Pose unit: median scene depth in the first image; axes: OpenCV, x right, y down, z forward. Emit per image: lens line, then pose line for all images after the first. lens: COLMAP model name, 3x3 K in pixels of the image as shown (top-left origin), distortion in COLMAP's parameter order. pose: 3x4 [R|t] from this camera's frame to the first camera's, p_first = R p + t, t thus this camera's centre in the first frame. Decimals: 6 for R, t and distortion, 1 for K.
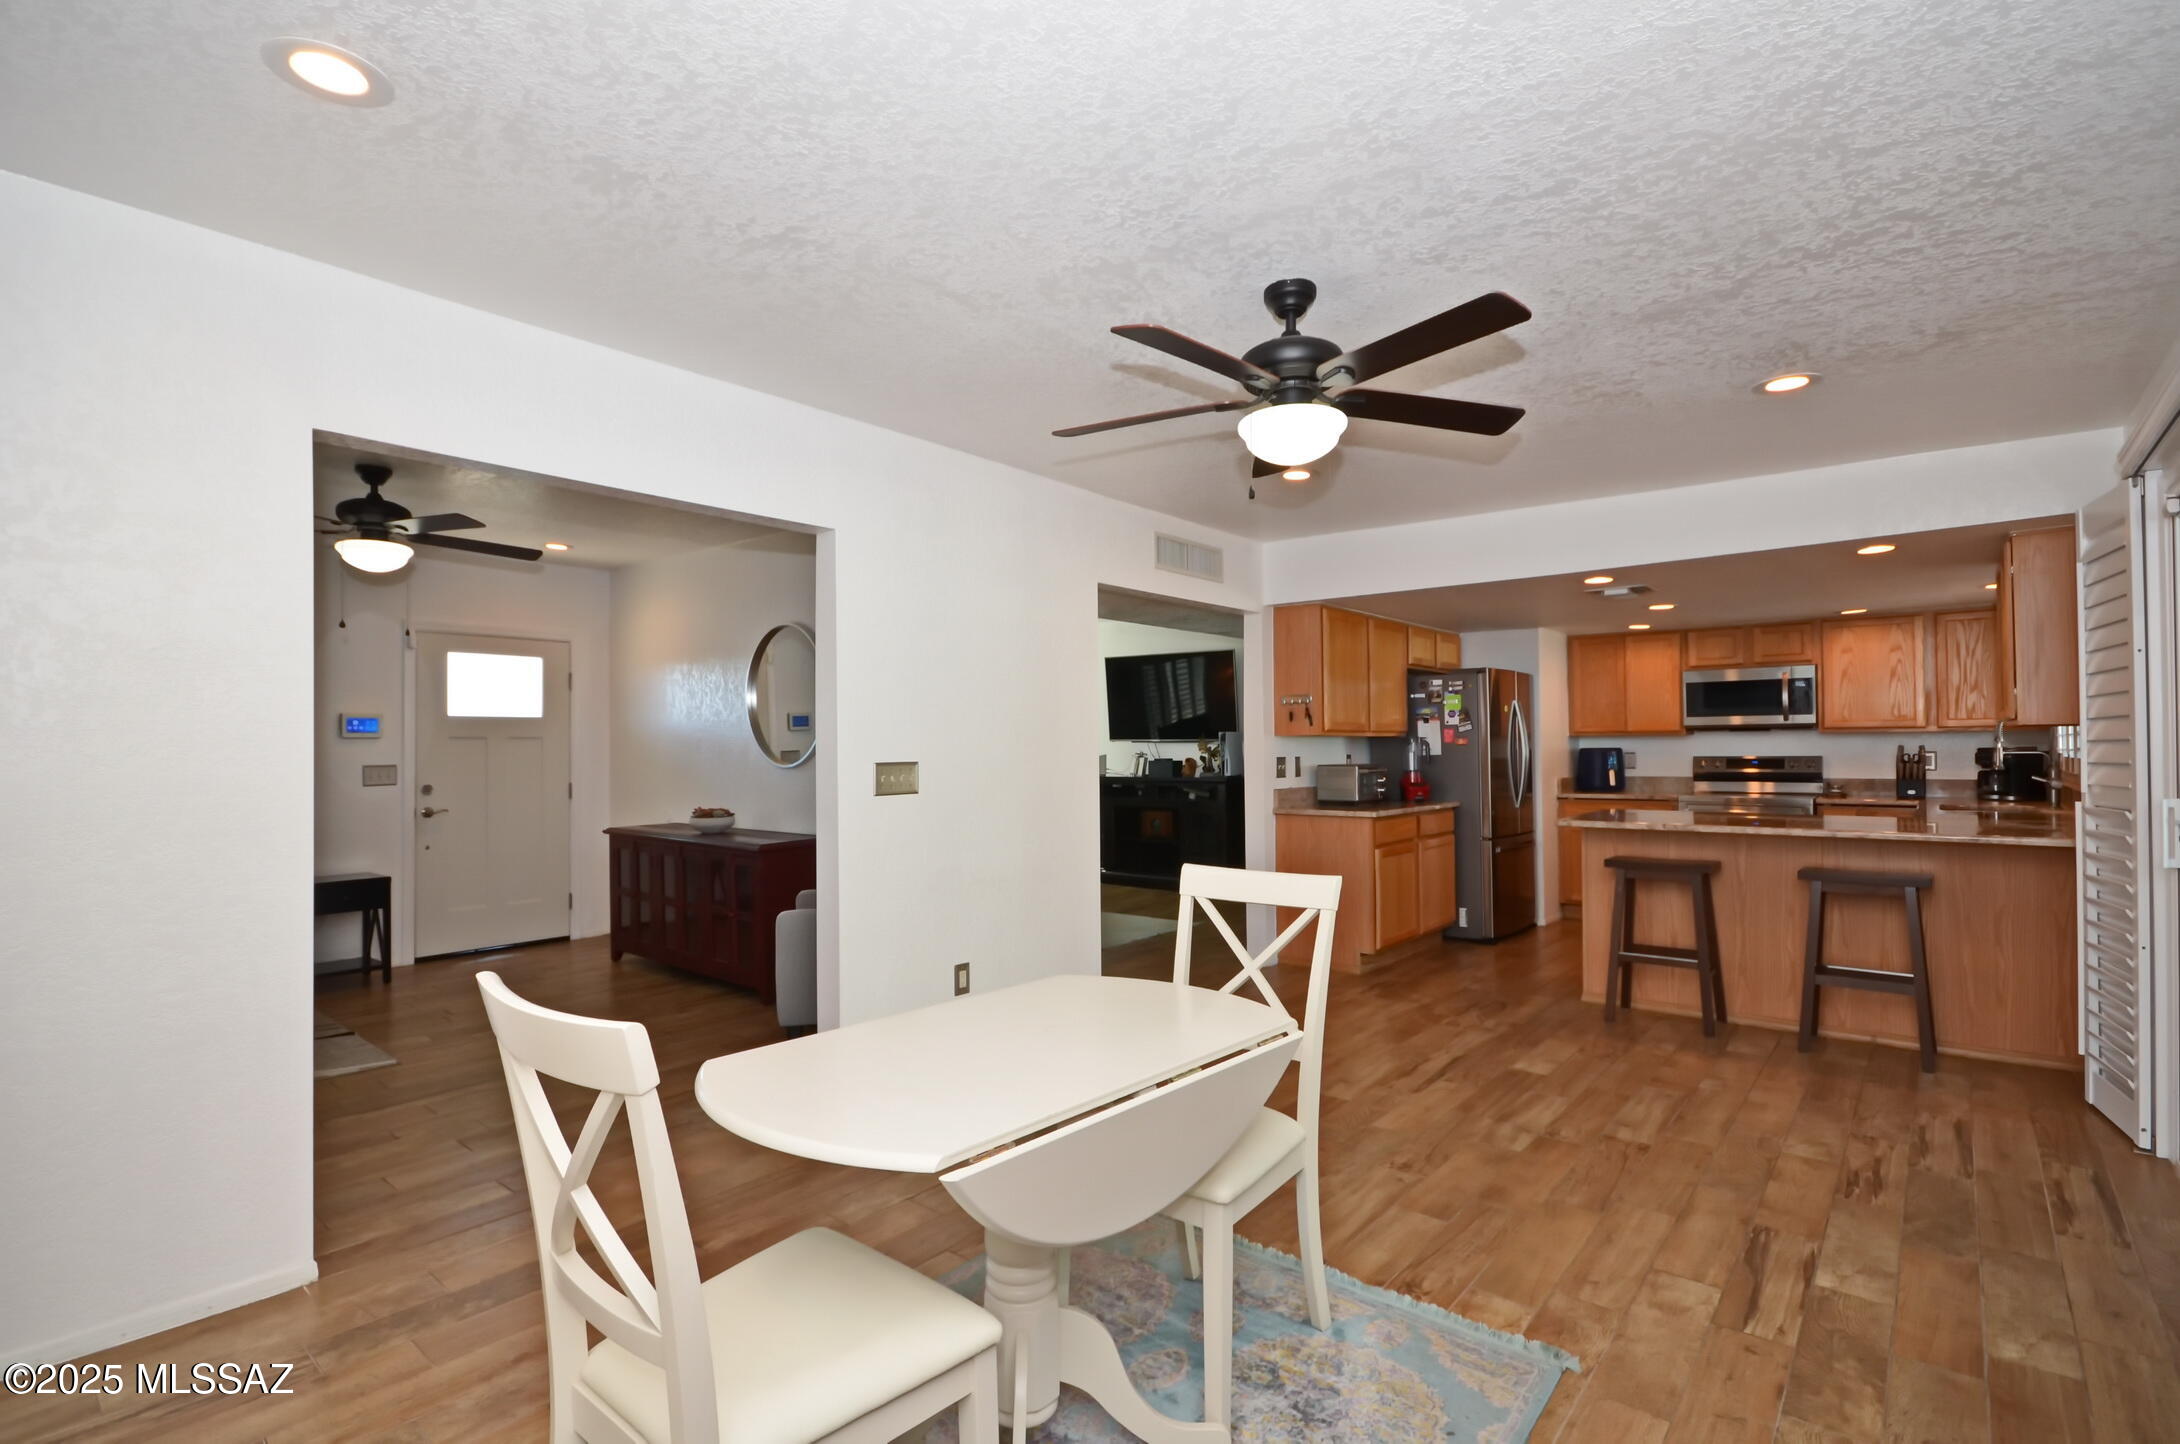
lens RADIAL K [[1002.1, 0, 1090.0], [0, 1002.1, 722.0], [0, 0, 1]] dist [0.000367, -0.000108]
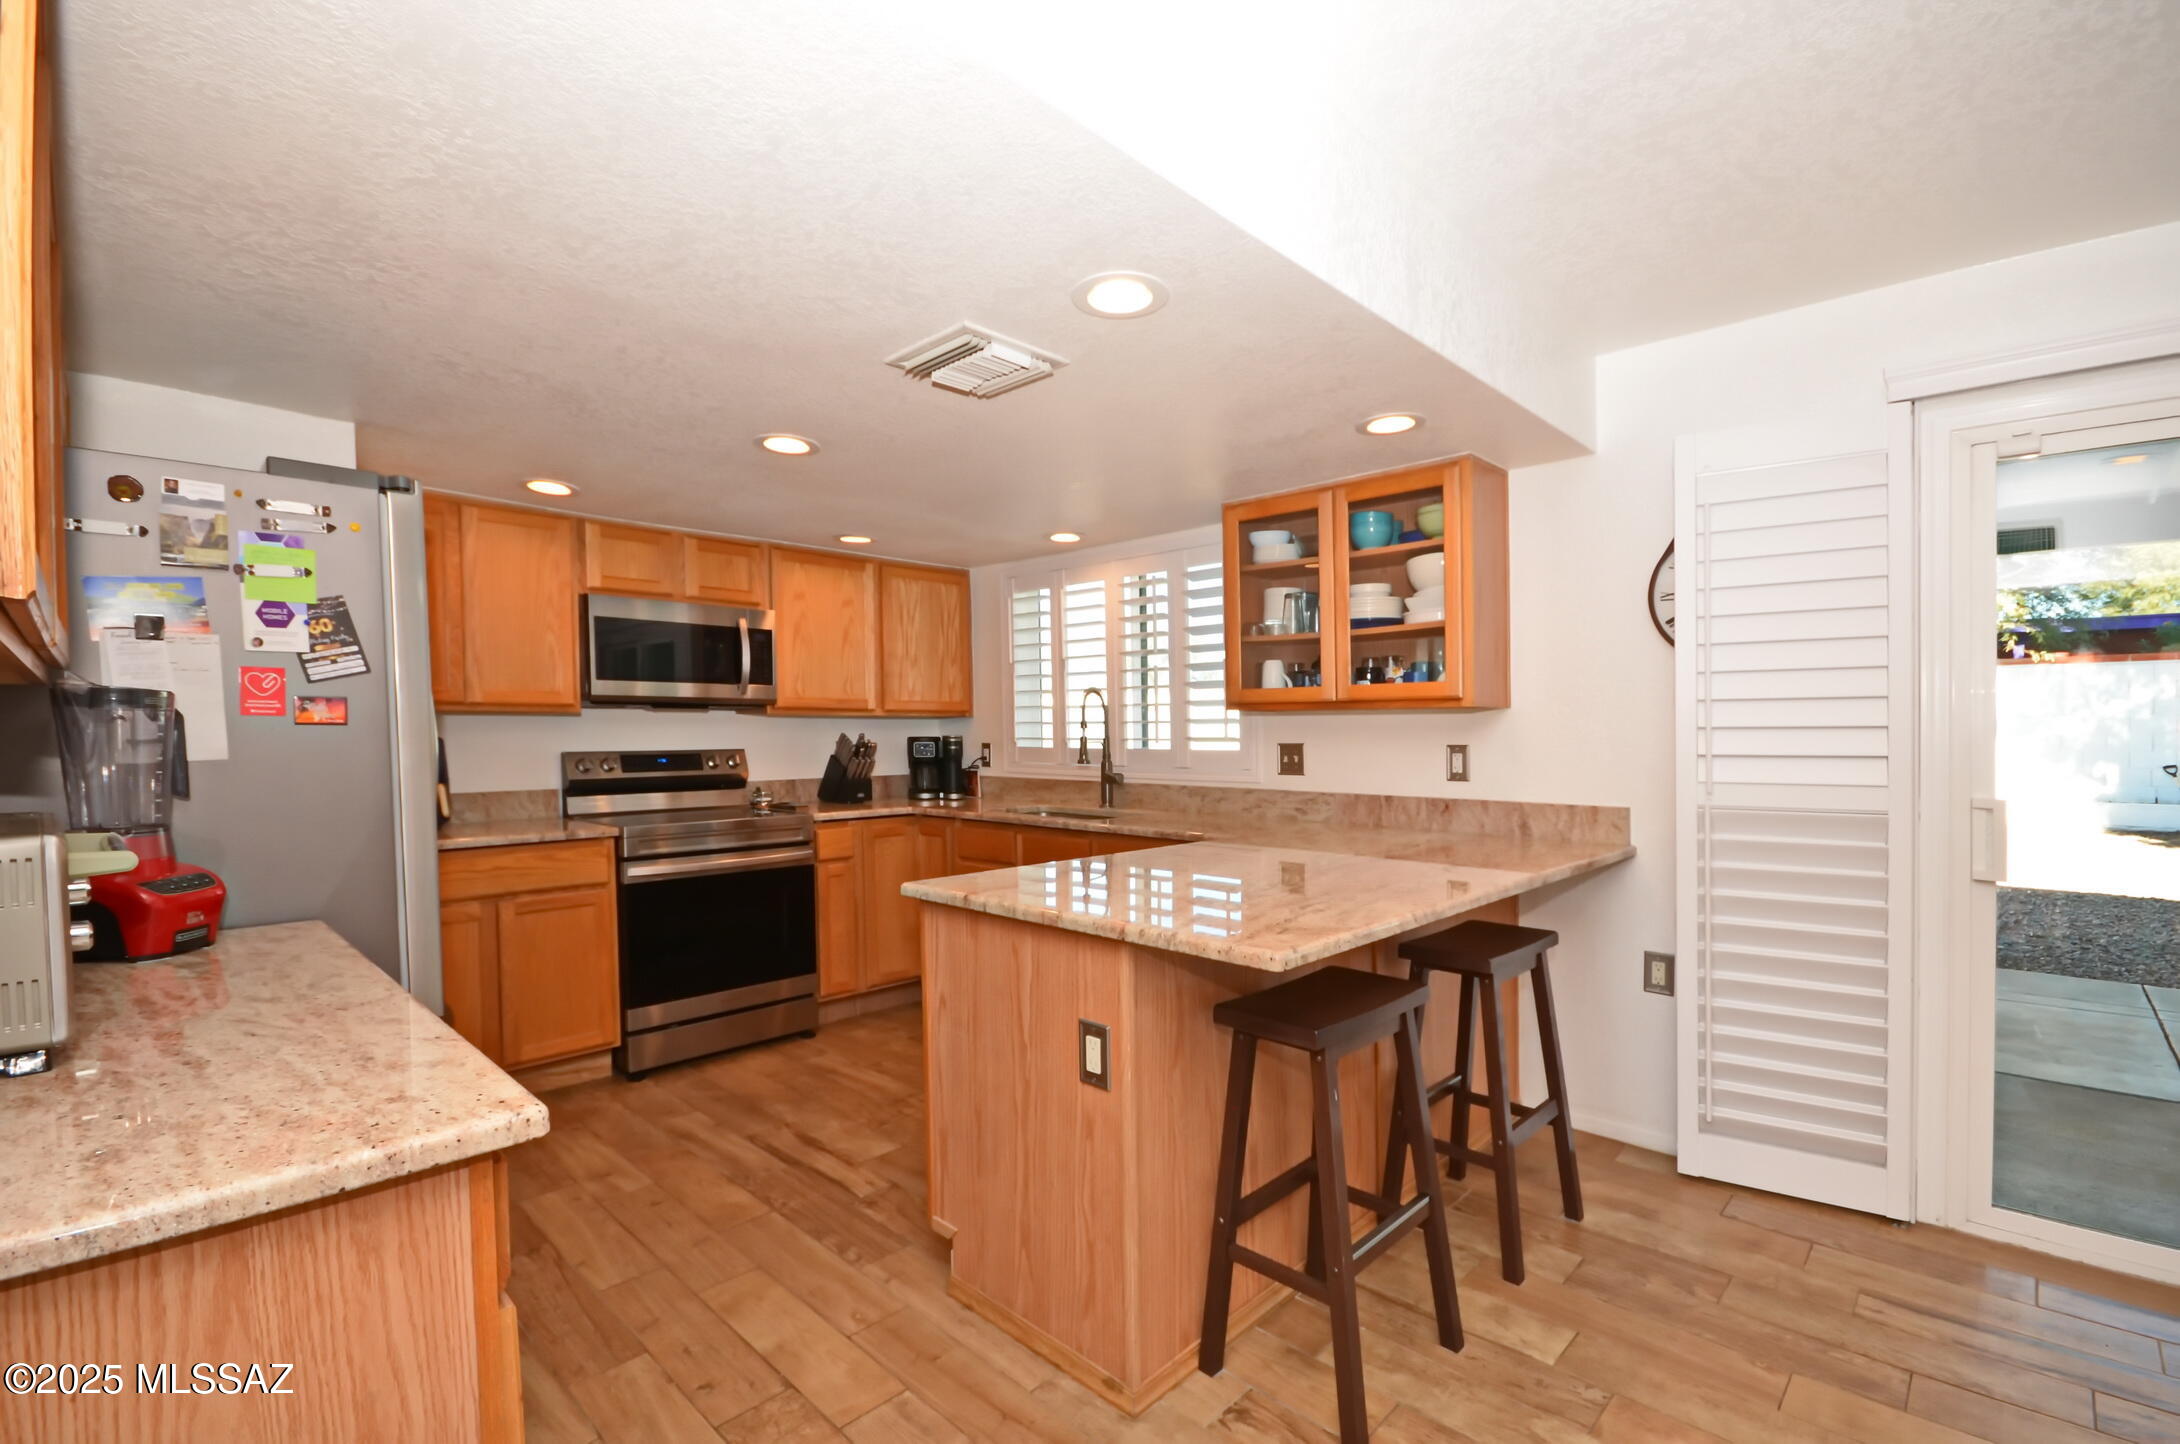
lens RADIAL K [[960.7, 0, 1094.1], [0, 960.7, 748.1], [0, 0, 1]] dist [-0.000820, -0.000298]
pose [[0.061077, -0.009769, 0.998085, 0.109903], [-0.026880, 0.999573, 0.011429, 0.022021], [-0.997771, -0.027527, 0.060789, 0.804369]]
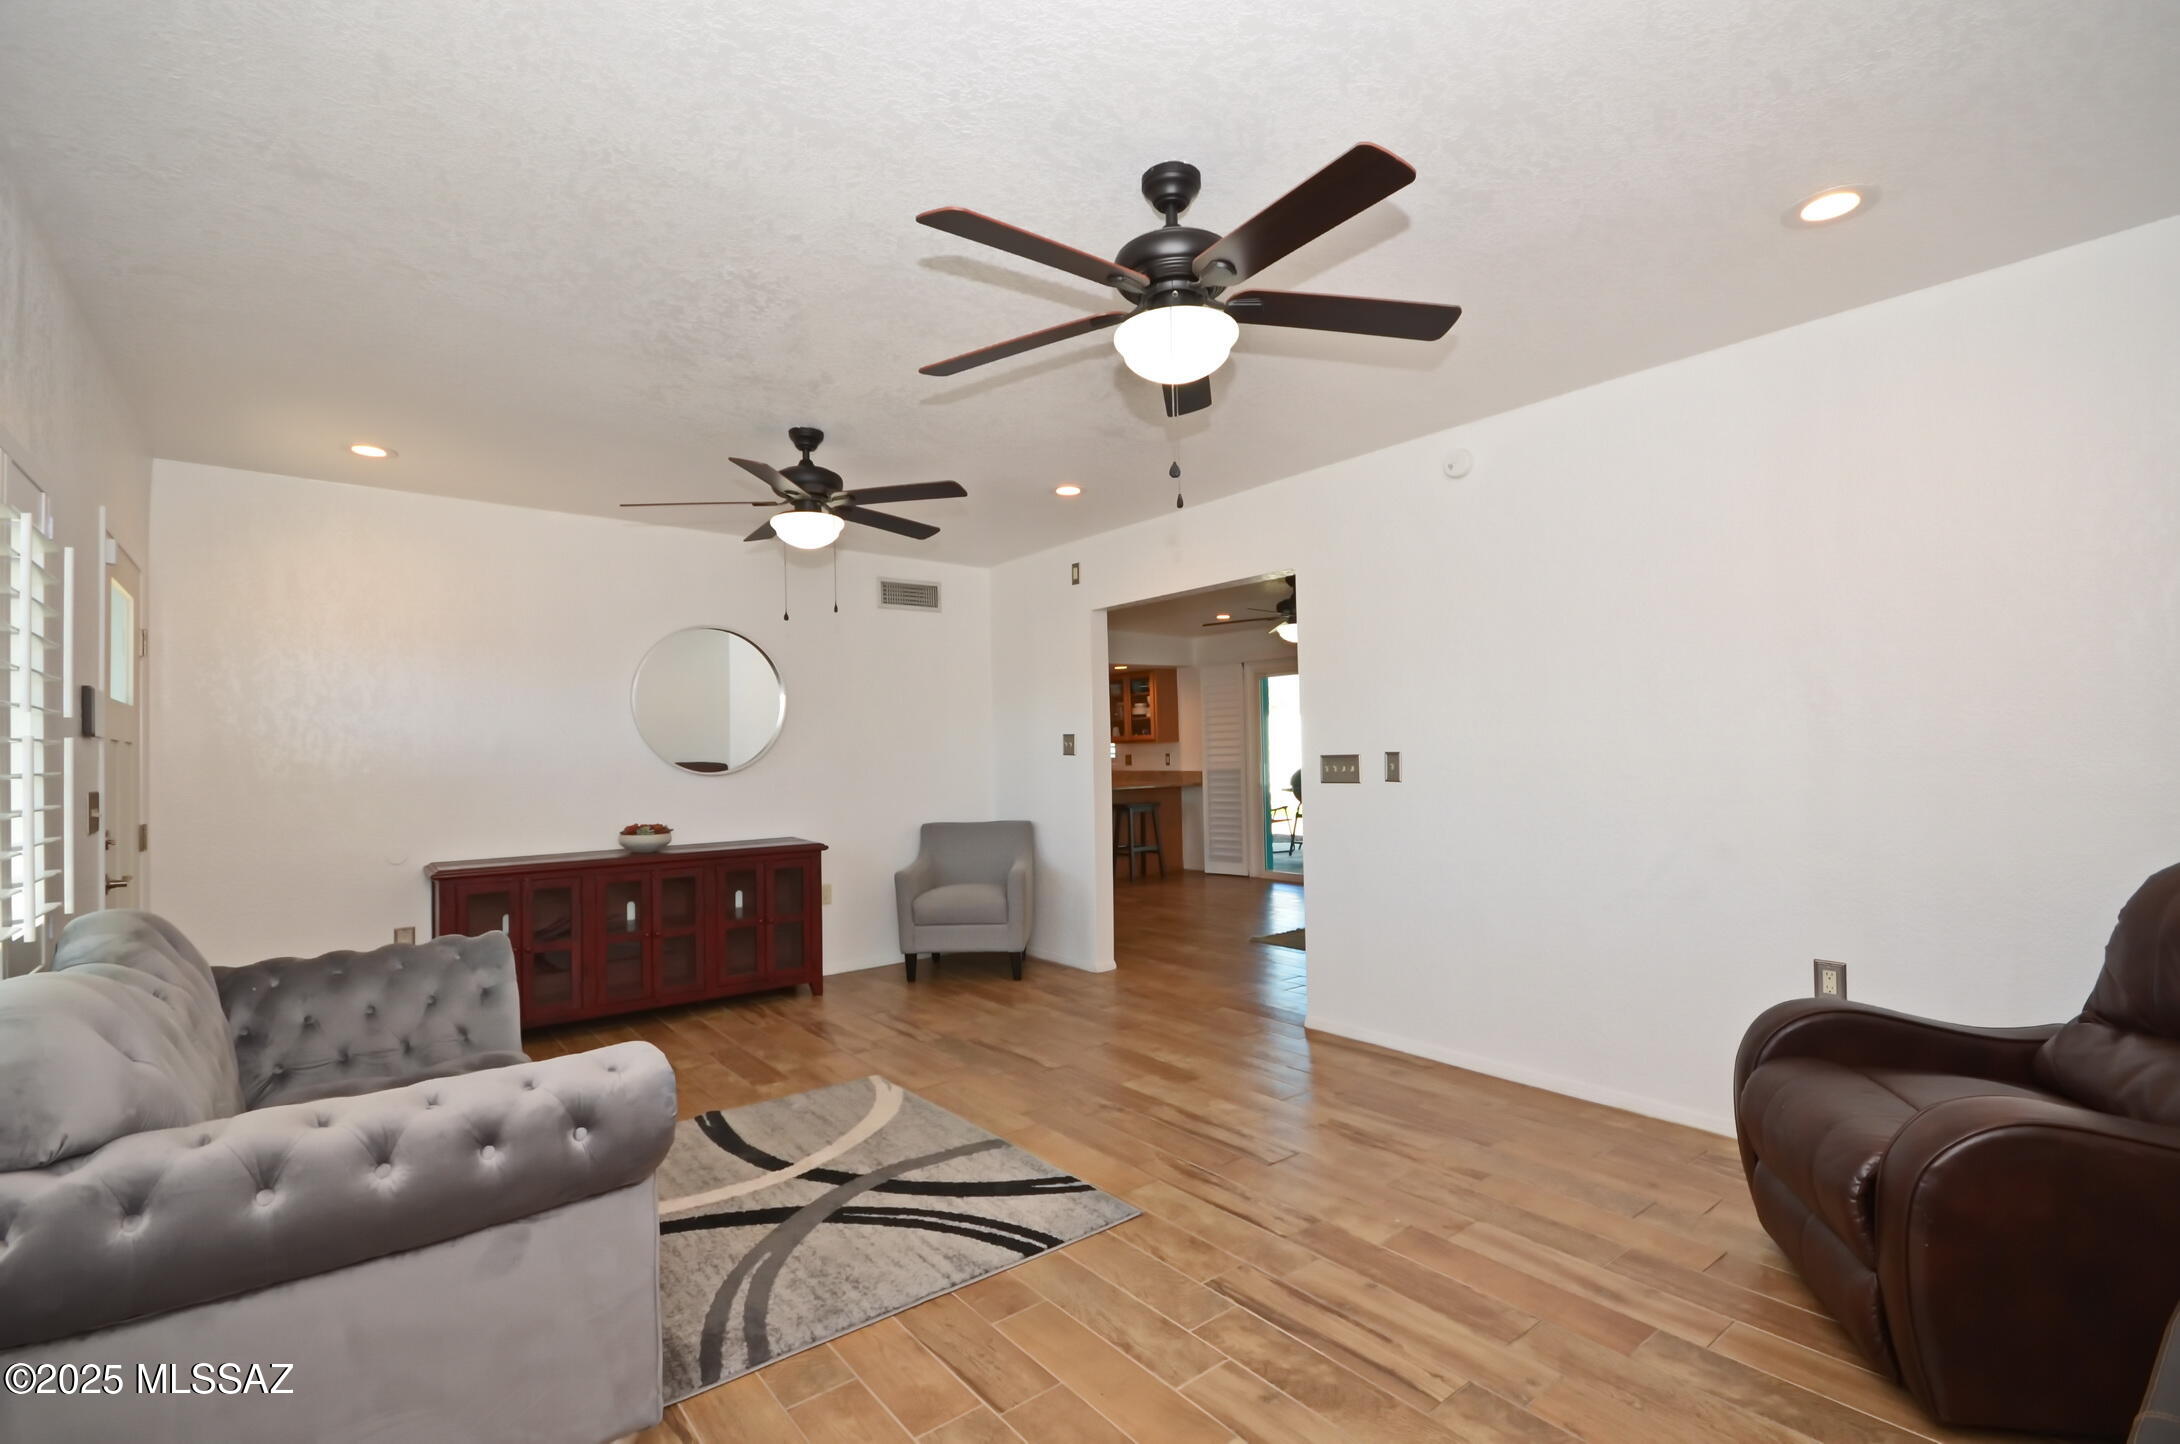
lens RADIAL K [[1002.1, 0, 1090.0], [0, 1002.1, 722.0], [0, 0, 1]] dist [0.000367, -0.000108]
pose [[0.203930, 0.031548, 0.978477, -1.085190], [-0.007015, 0.999502, -0.030764, 0.020453], [-0.978960, -0.000590, 0.204050, 0.413360]]
